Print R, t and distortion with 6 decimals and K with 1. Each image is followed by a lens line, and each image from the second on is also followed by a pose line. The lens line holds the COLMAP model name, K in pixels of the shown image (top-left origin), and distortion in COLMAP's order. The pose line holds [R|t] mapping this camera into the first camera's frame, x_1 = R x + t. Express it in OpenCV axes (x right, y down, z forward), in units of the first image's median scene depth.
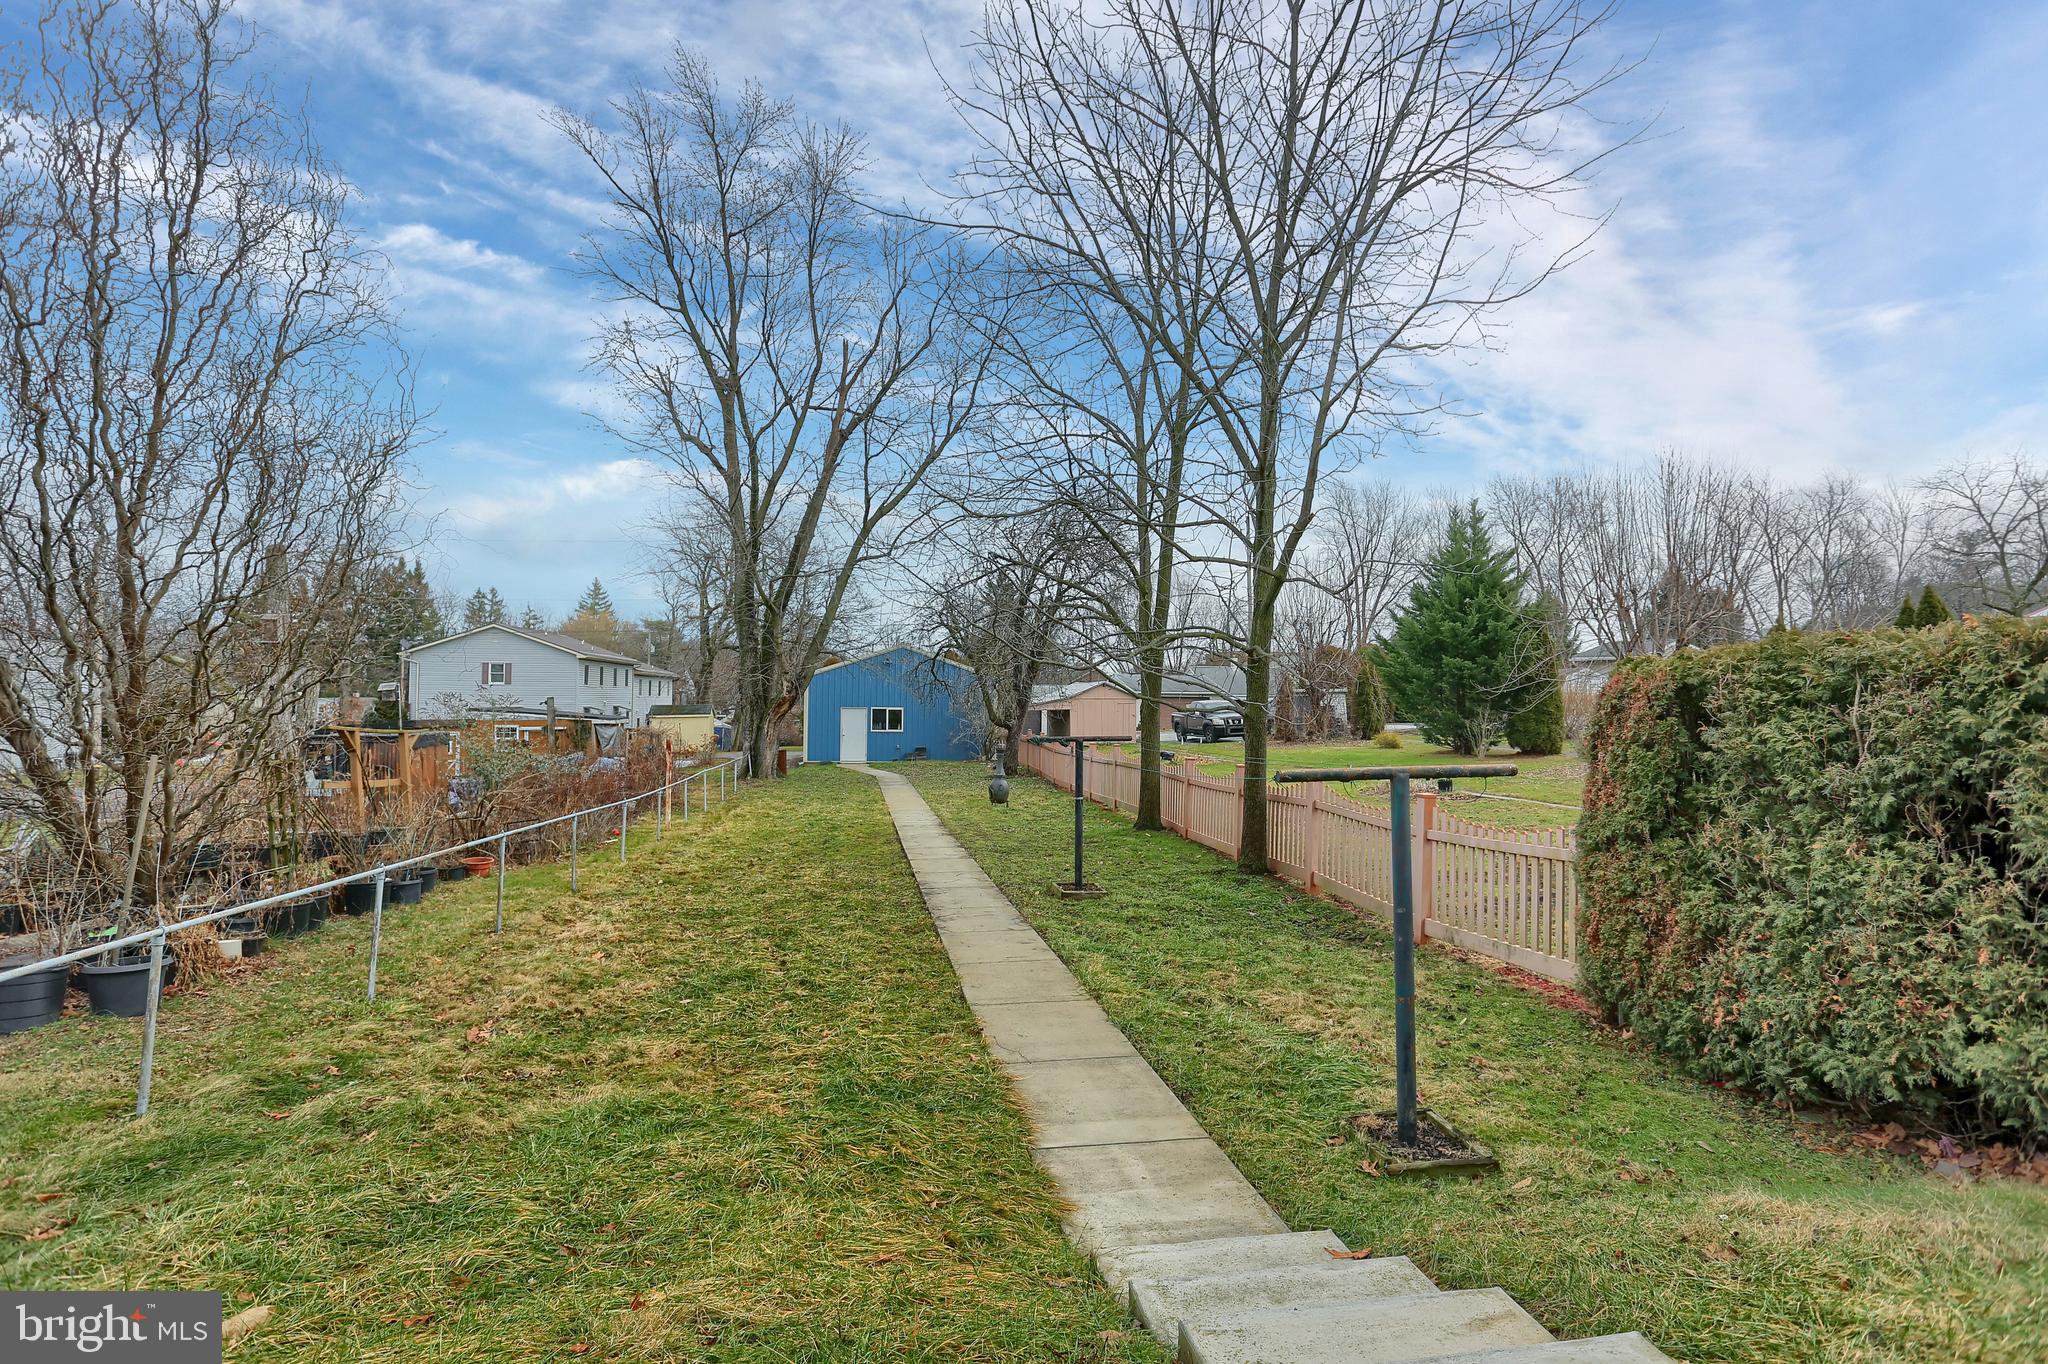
lens RADIAL K [[1008.2, 0, 1023.8], [0, 1008.2, 674.0], [0, 0, 1]] dist [-0.070267, 0.032756]
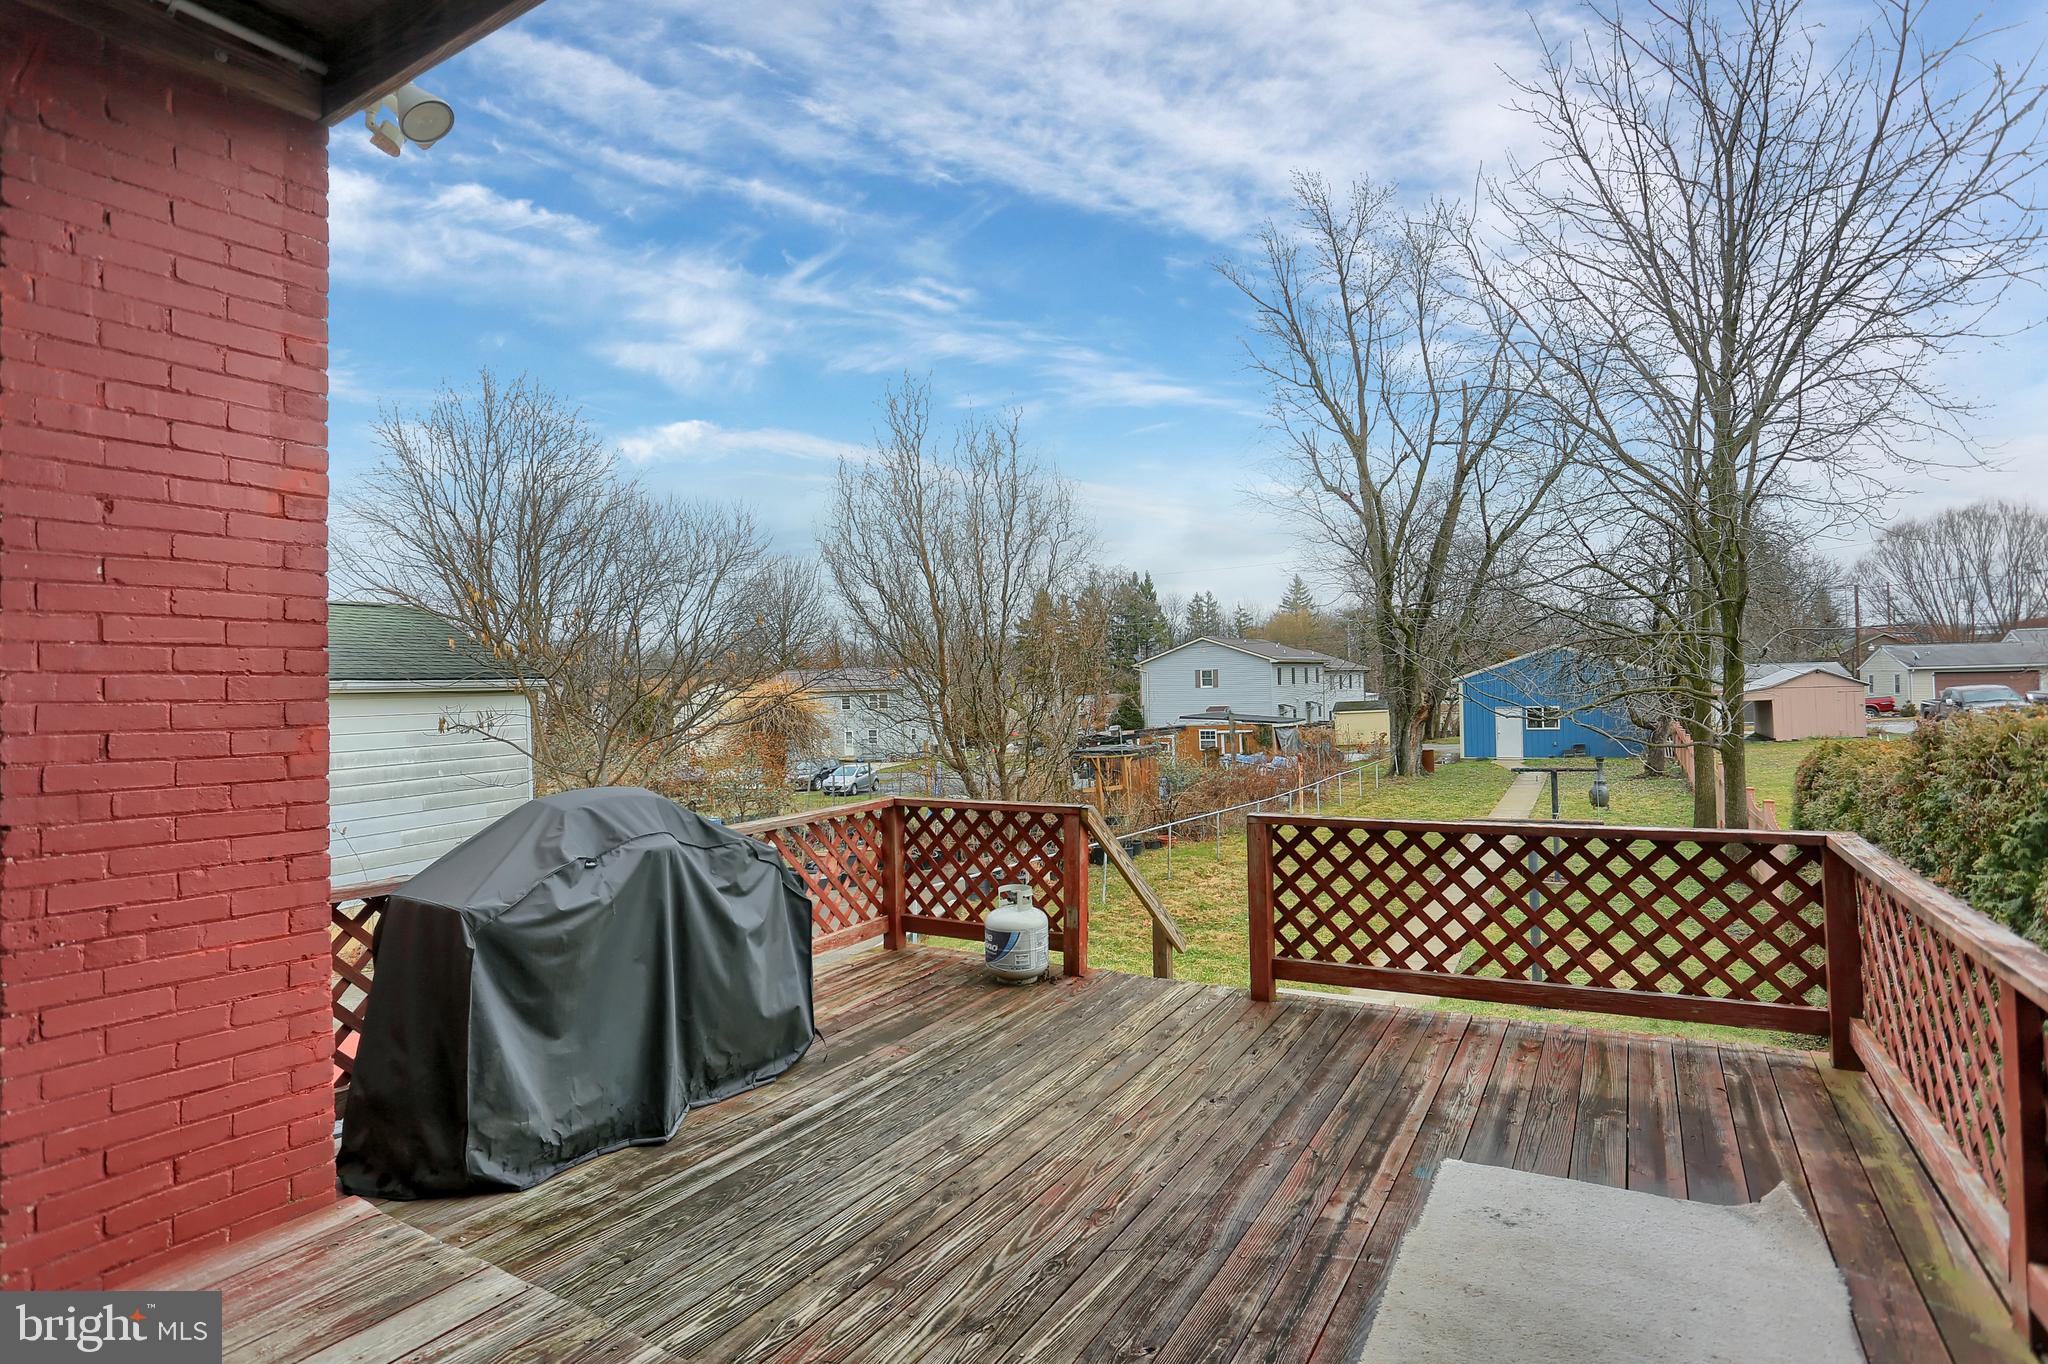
lens RADIAL K [[1025.8, 0, 1025.0], [0, 1025.8, 726.7], [0, 0, 1]] dist [-0.080365, 0.033148]
pose [[0.777839, -0.006305, -0.628432, 0.127056], [0.051758, 0.997195, 0.054059, -0.037400], [0.626328, -0.074576, 0.775984, -0.170236]]
